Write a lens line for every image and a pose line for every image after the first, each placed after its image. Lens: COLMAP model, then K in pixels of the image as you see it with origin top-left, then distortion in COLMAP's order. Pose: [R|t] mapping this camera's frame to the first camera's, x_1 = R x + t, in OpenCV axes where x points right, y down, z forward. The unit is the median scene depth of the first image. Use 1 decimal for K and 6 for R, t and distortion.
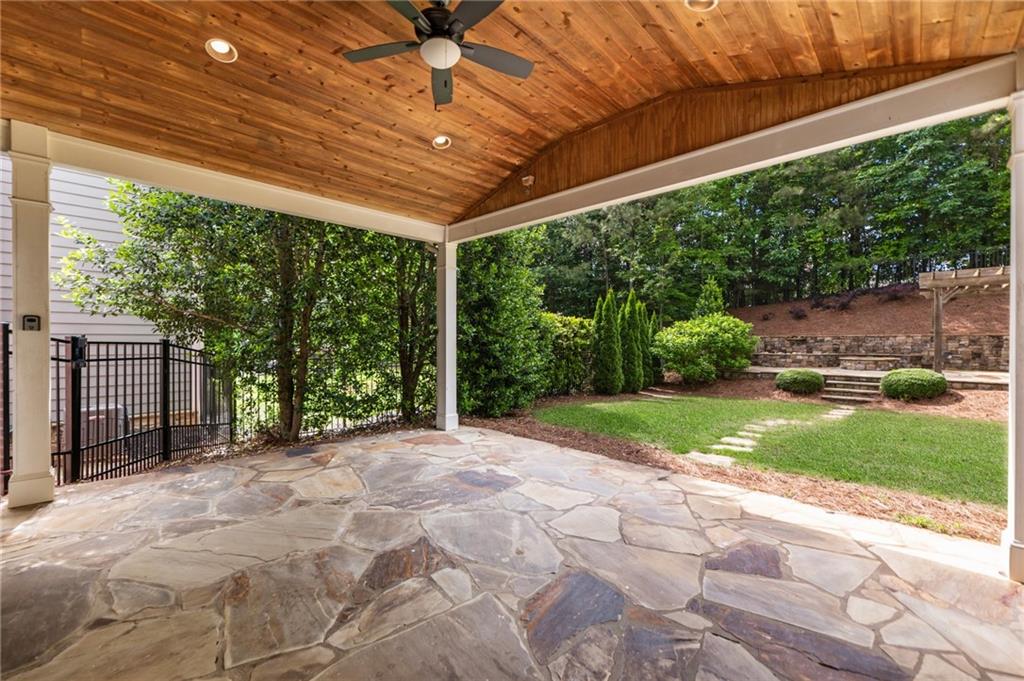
lens RADIAL K [[417.6, 0, 504.3], [0, 417.6, 342.0], [0, 0, 1]] dist [-0.001076, -0.000122]
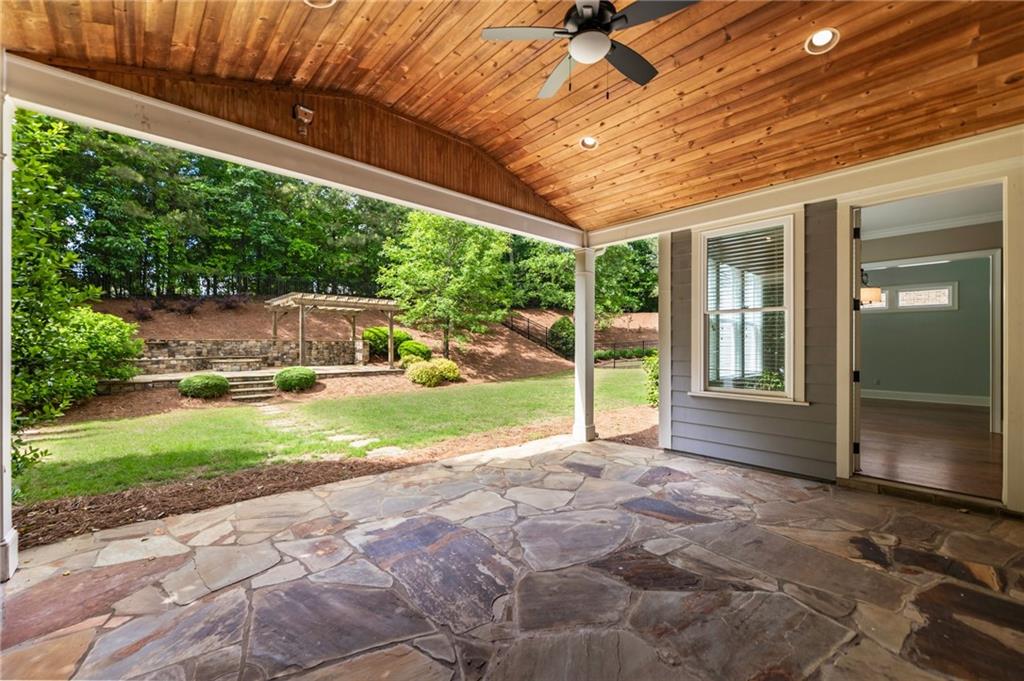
lens RADIAL K [[414.7, 0, 515.2], [0, 414.7, 344.8], [0, 0, 1]] dist [-0.000452, -0.000102]
pose [[0.042620, -0.000735, 0.999091, -0.700737], [0.001549, 0.999999, 0.000670, -0.007105], [-0.999090, 0.001519, 0.042621, 0.715395]]
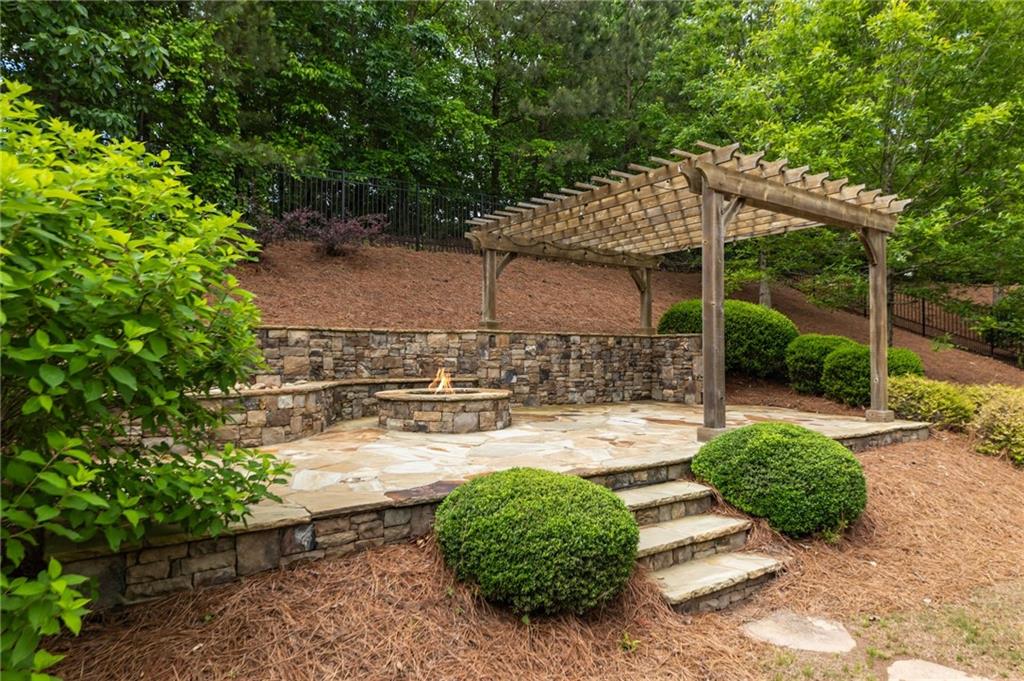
lens RADIAL K [[629.8, 0, 512.0], [0, 629.8, 340.5], [0, 0, 1]] dist [0.005489, 0.001158]
pose [[0.166166, 0.024623, 0.985790, 1.275824], [0.005027, 0.999654, -0.025817, 0.034506], [-0.986085, 0.009245, 0.165985, 2.941990]]
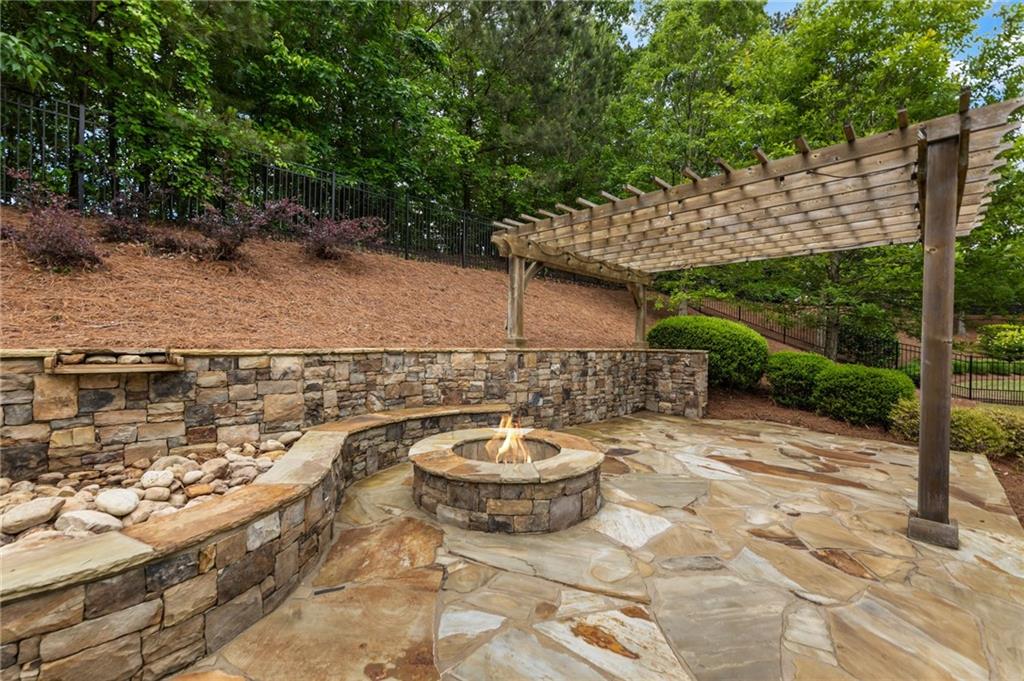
lens RADIAL K [[424.8, 0, 513.9], [0, 424.8, 345.3], [0, 0, 1]] dist [-0.002331, -0.000383]
pose [[-0.009716, -0.005151, 0.999940, 2.137669], [-0.009684, 0.999940, 0.005057, -0.077347], [-0.999906, -0.009635, -0.009765, 3.420313]]
